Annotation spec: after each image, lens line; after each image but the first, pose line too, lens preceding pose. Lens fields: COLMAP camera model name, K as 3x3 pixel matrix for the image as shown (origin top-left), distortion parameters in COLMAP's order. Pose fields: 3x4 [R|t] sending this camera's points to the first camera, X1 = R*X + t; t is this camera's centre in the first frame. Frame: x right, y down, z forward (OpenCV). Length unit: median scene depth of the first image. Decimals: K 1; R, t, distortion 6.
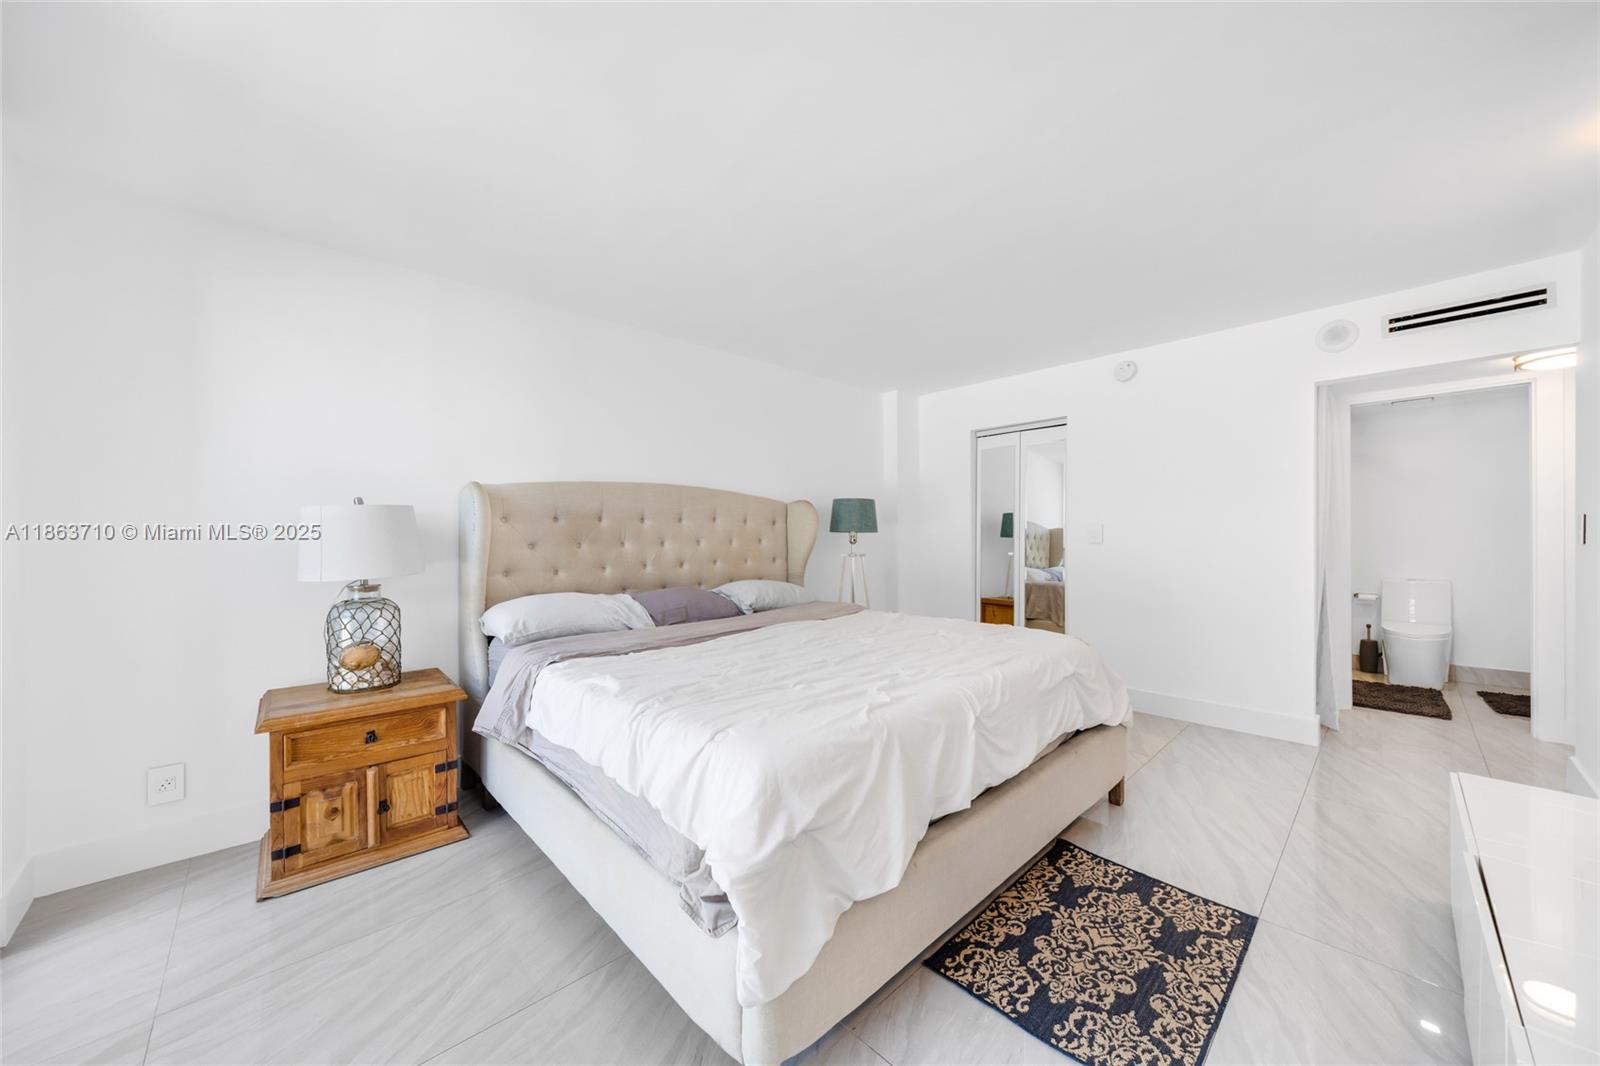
lens RADIAL K [[567.6, 0, 800.0], [0, 567.6, 533.0], [0, 0, 1]] dist [0.000562, 0.000160]
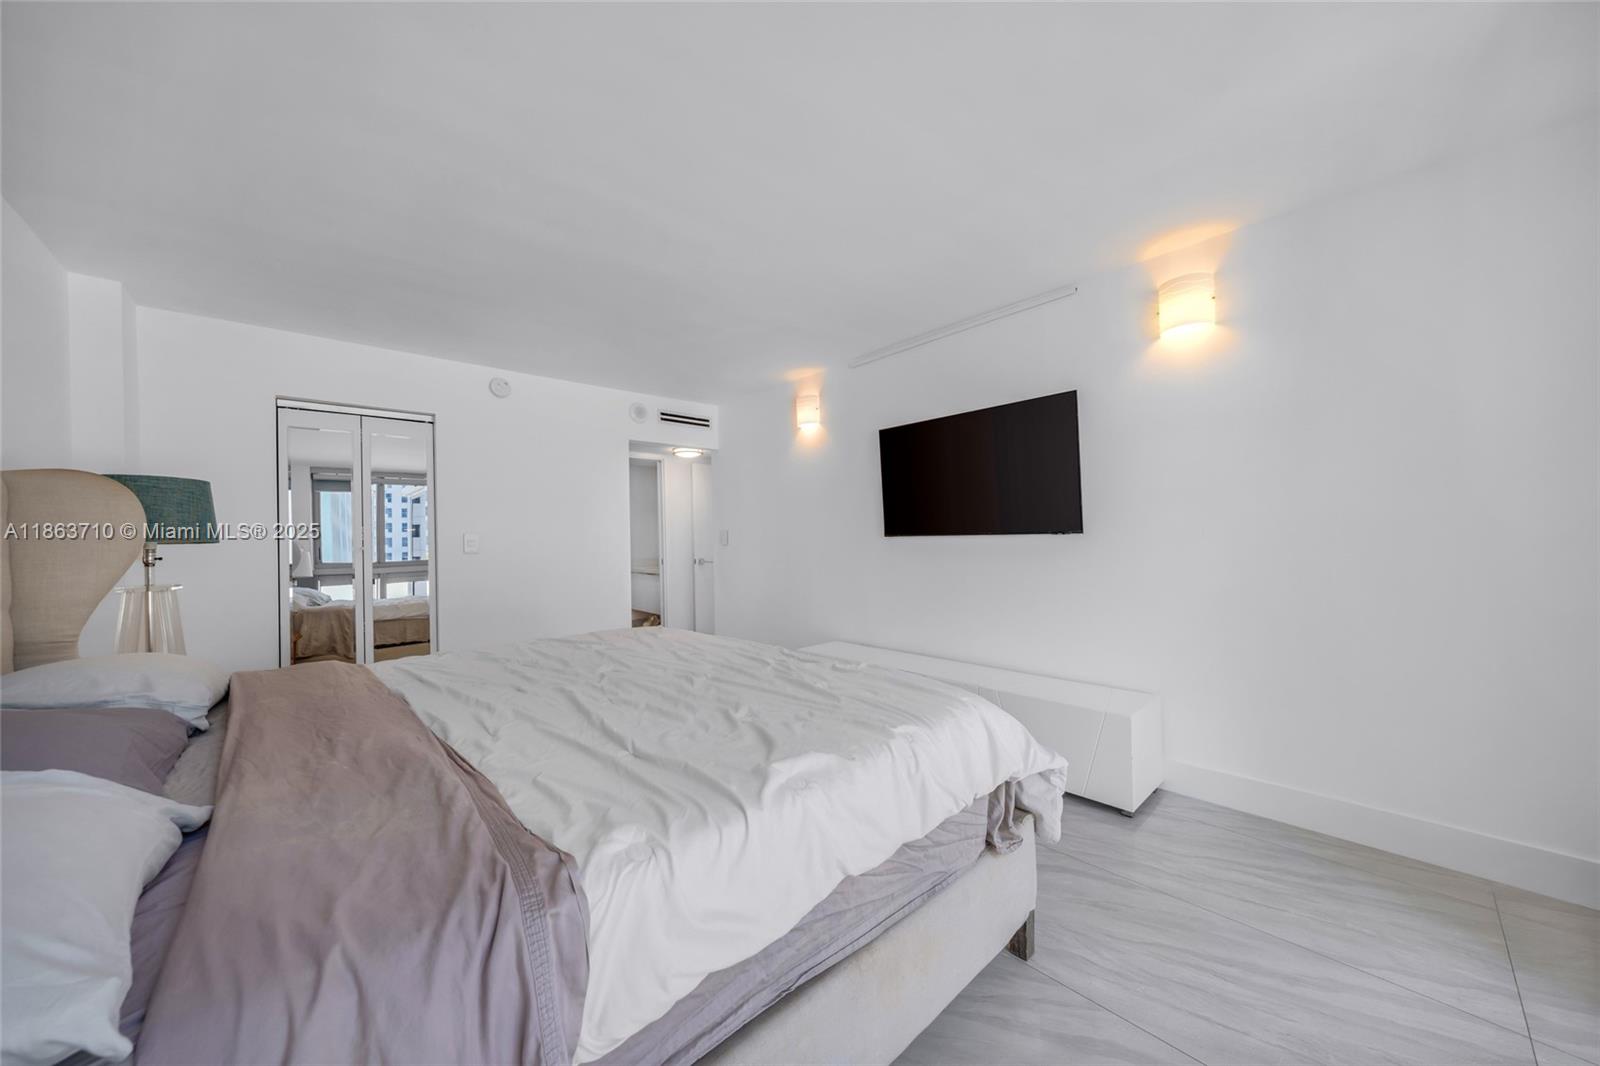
lens RADIAL K [[537.8, 0, 814.2], [0, 537.8, 532.9], [0, 0, 1]] dist [-0.000260, -0.000057]
pose [[0.022075, 0.020961, 0.999537, -0.444507], [0.008774, 0.999738, -0.021159, 0.009104], [-0.999718, 0.009237, 0.021885, 0.462269]]
